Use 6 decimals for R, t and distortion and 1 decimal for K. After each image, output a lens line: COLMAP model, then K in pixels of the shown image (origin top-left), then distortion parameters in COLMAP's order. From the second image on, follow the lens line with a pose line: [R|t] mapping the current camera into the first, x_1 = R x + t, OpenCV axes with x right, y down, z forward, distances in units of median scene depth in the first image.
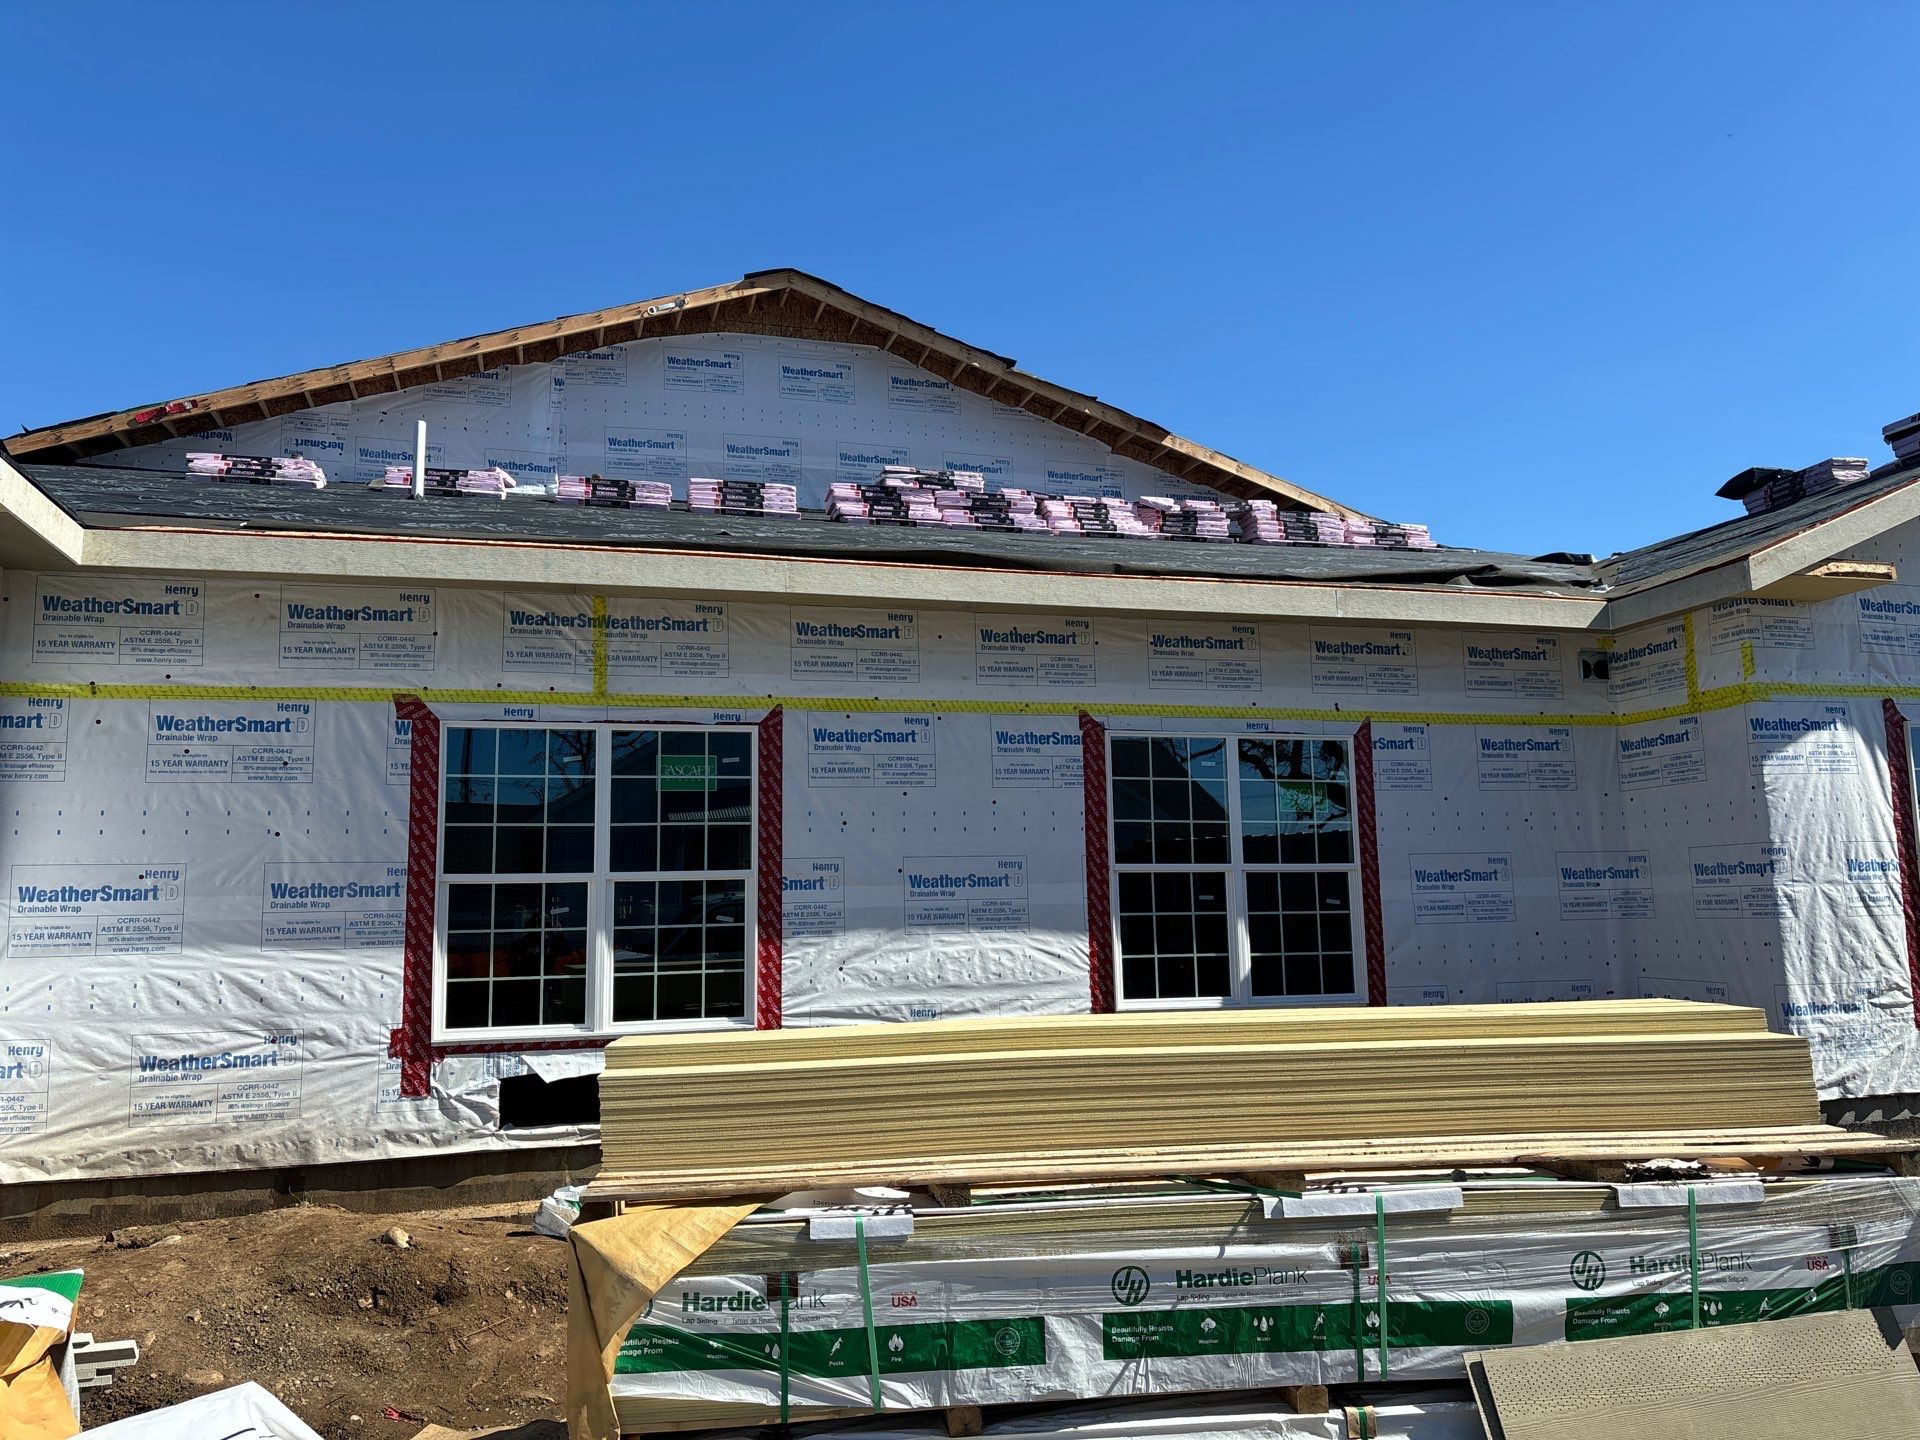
lens RADIAL K [[1444.7, 0, 960.0], [0, 1444.7, 720.0], [0, 0, 1]] dist [0.000084, 0.001059]
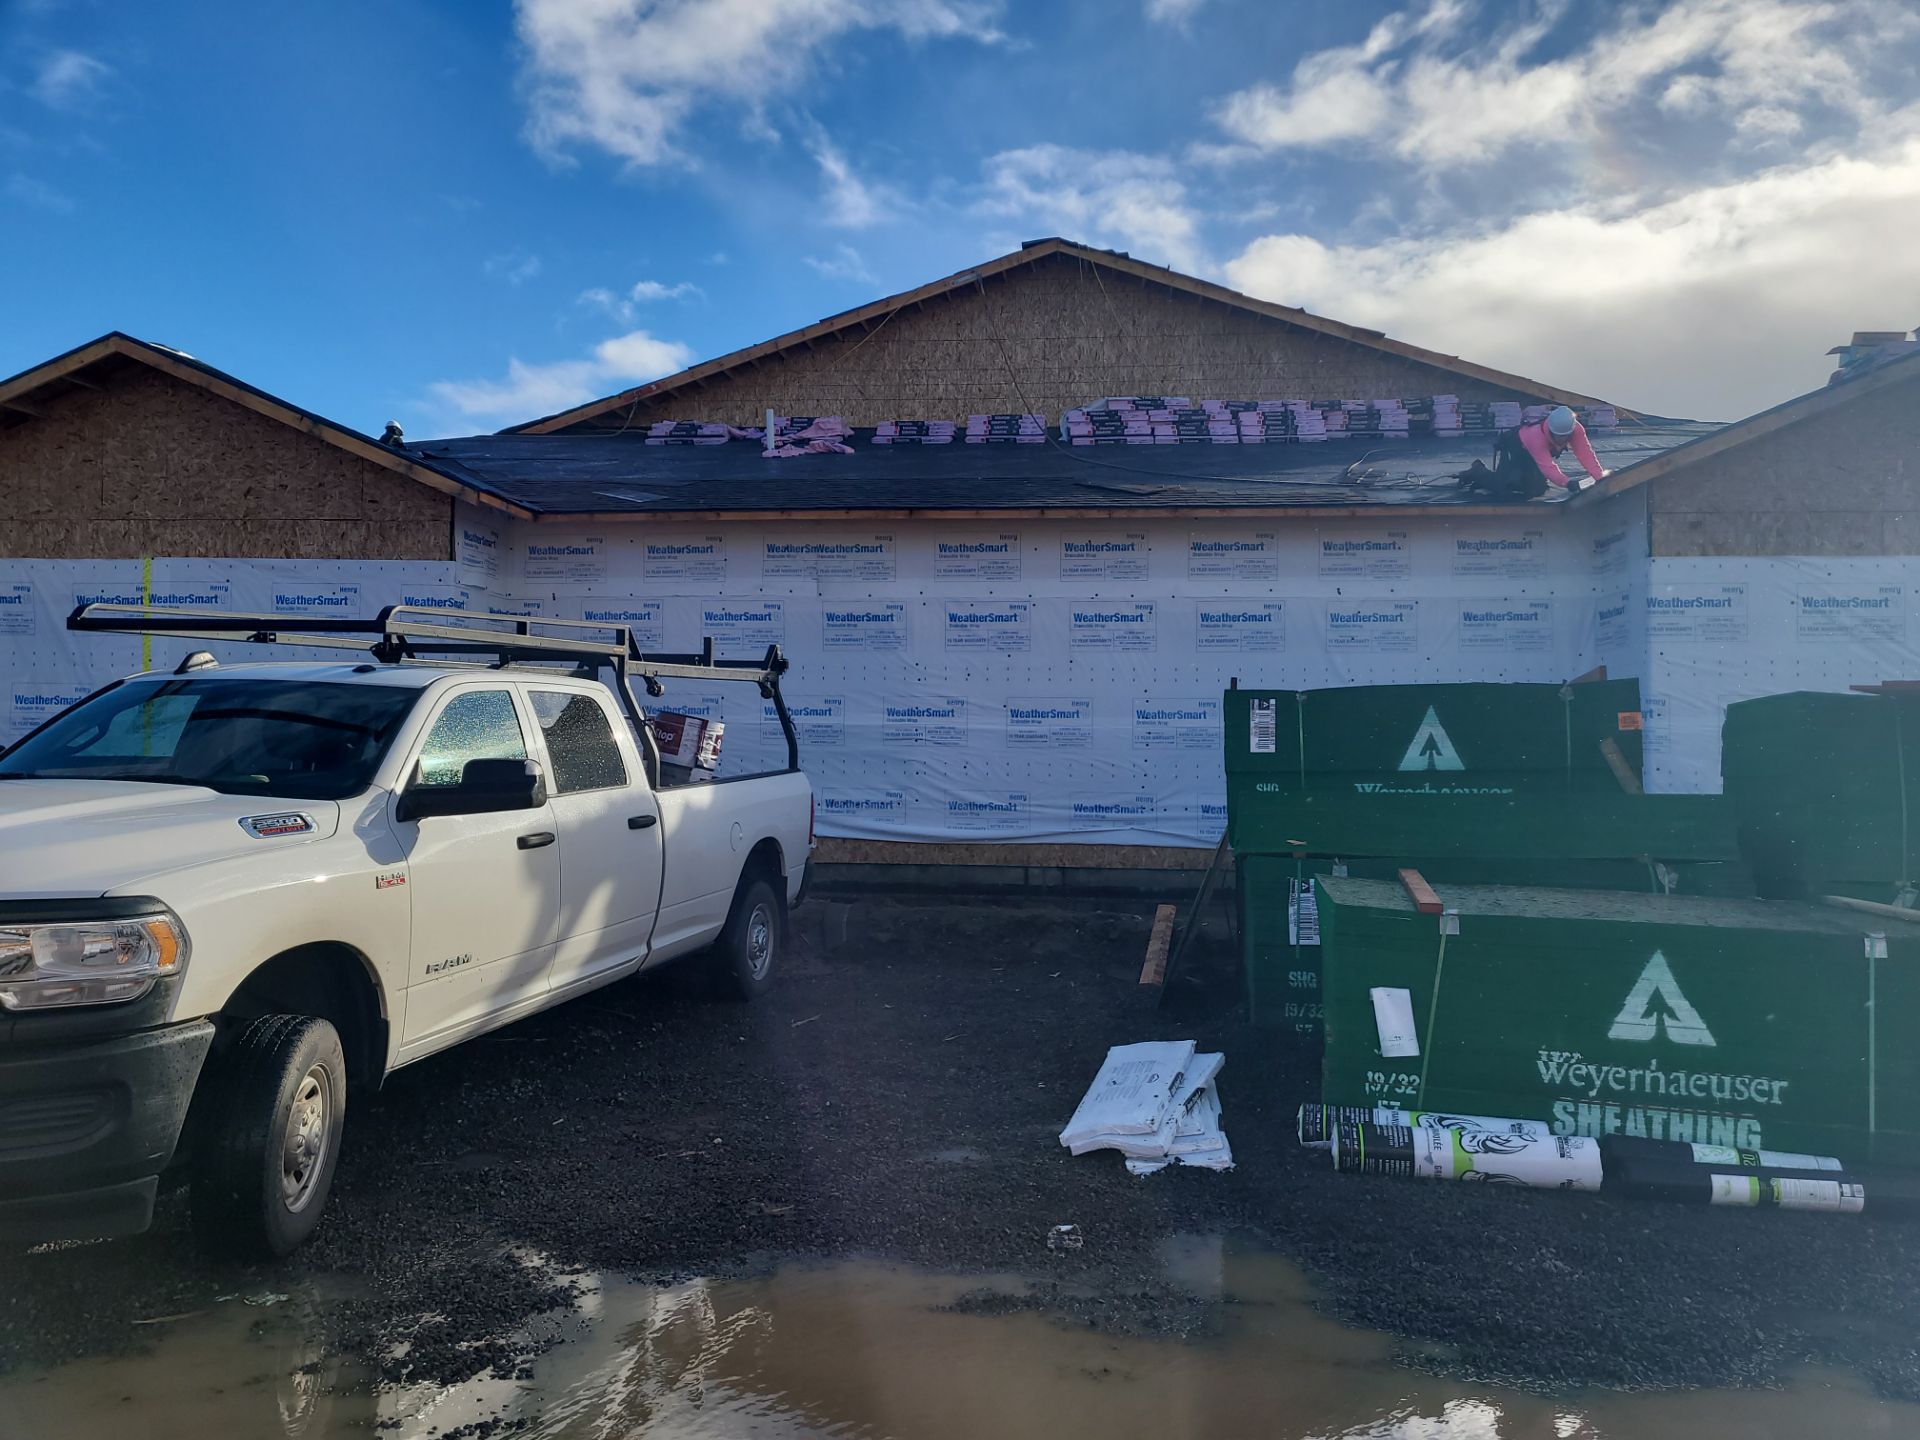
lens RADIAL K [[1444.7, 0, 960.0], [0, 1444.7, 720.0], [0, 0, 1]] dist [0.000084, 0.001059]
pose [[0.919302, 0.021786, -0.392949, 0.352134], [0.025352, 0.993114, 0.114373, -0.038947], [0.392735, -0.115105, 0.912420, -0.280631]]
